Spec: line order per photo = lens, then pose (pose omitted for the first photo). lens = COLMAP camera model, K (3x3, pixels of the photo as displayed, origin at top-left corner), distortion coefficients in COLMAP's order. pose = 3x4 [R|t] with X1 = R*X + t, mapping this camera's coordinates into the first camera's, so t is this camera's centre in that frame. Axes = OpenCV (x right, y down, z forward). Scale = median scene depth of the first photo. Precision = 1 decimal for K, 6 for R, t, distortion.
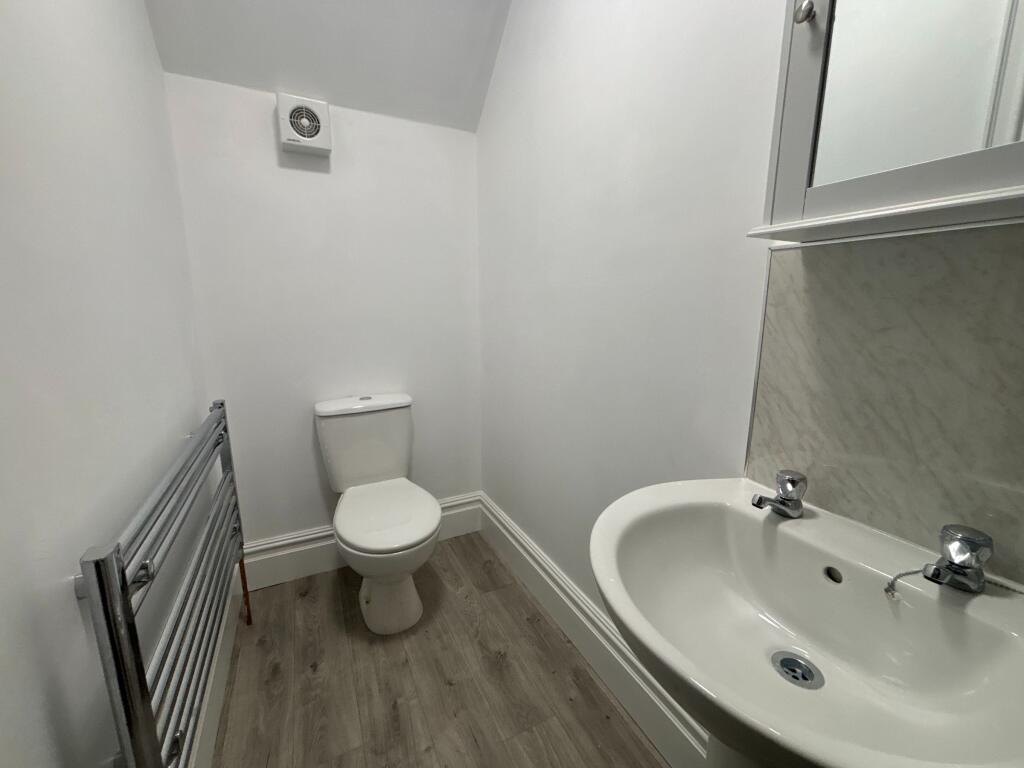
lens RADIAL K [[414.8, 0, 512.0], [0, 414.8, 383.9], [0, 0, 1]] dist [-0.011011, 0.003213]
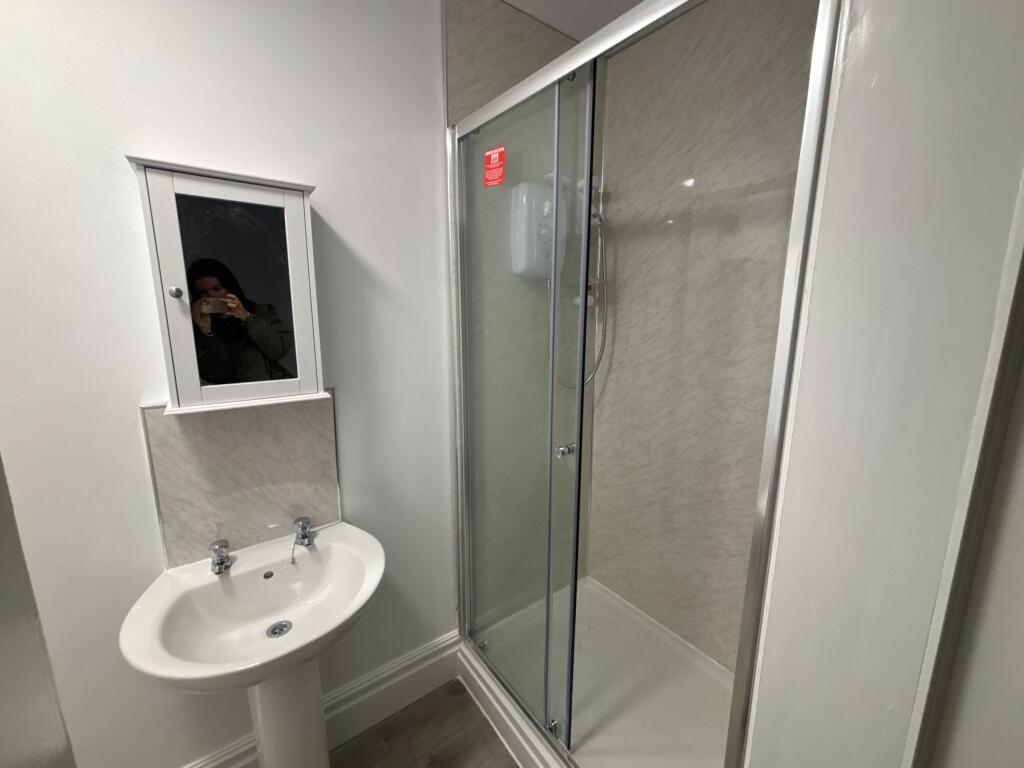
lens RADIAL K [[414.8, 0, 510.4], [0, 414.8, 386.0], [0, 0, 1]] dist [-0.011011, 0.003213]
pose [[-0.167019, -0.181006, 0.969196, -0.541107], [0.183045, 0.960222, 0.210874, -0.282752], [-0.968813, 0.212626, -0.127243, -0.014900]]
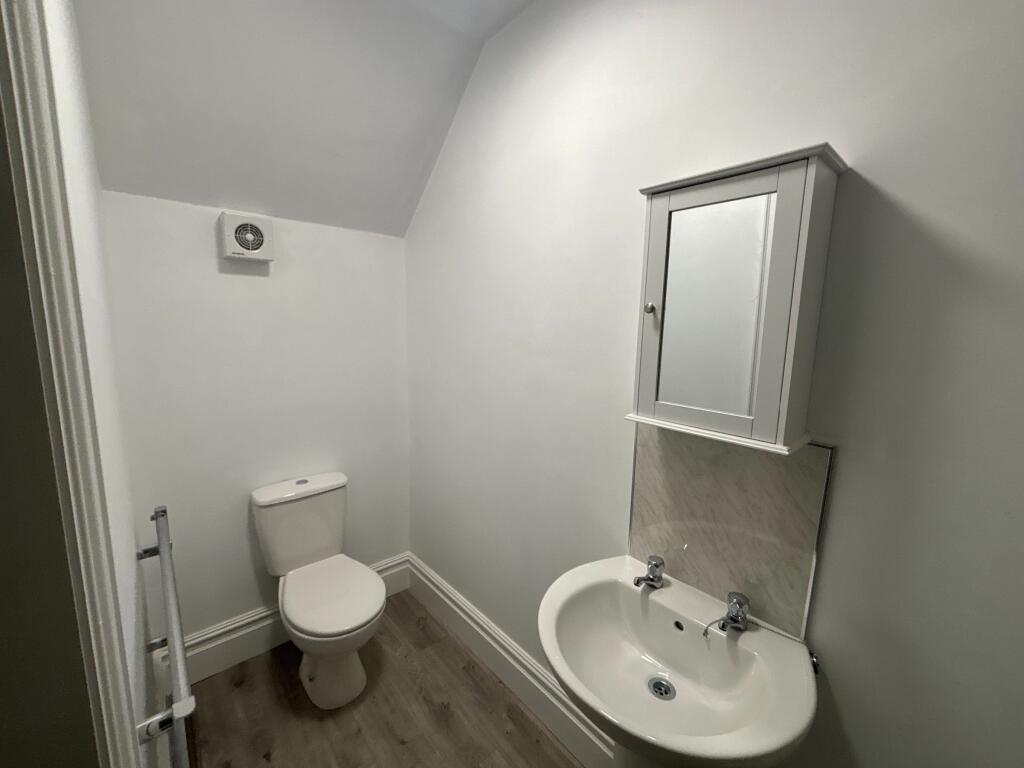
lens RADIAL K [[414.8, 0, 513.2], [0, 414.8, 381.3], [0, 0, 1]] dist [-0.011011, 0.003213]
pose [[0.967210, -0.016860, 0.253419, -0.137441], [0.028133, 0.998766, -0.040926, -0.235173], [-0.252416, 0.046713, 0.966491, -0.244708]]
